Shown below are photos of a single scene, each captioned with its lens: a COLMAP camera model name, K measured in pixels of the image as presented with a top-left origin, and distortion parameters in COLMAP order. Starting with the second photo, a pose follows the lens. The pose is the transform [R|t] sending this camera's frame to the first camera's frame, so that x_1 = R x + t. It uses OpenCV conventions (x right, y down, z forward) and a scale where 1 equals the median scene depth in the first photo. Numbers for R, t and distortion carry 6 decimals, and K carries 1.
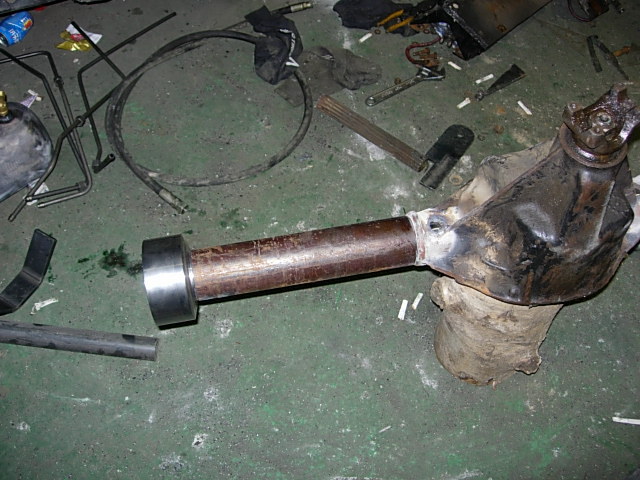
lens RADIAL K [[706.4, 0, 320.0], [0, 706.4, 240.0], [0, 0, 1]] dist [-0.195441, 0.052241]
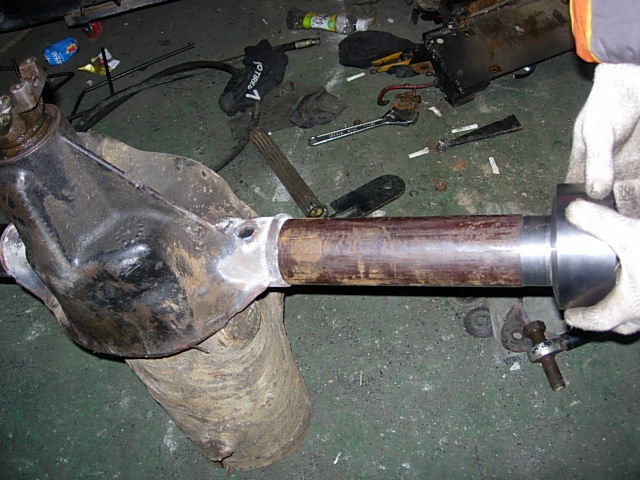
lens RADIAL K [[706.4, 0, 320.0], [0, 706.4, 240.0], [0, 0, 1]] dist [-0.195441, 0.052241]
pose [[0.877667, 0.147718, -0.455938, 0.543925], [-0.197883, 0.978133, -0.064017, -0.018855], [0.436512, 0.146408, 0.887706, 0.235815]]
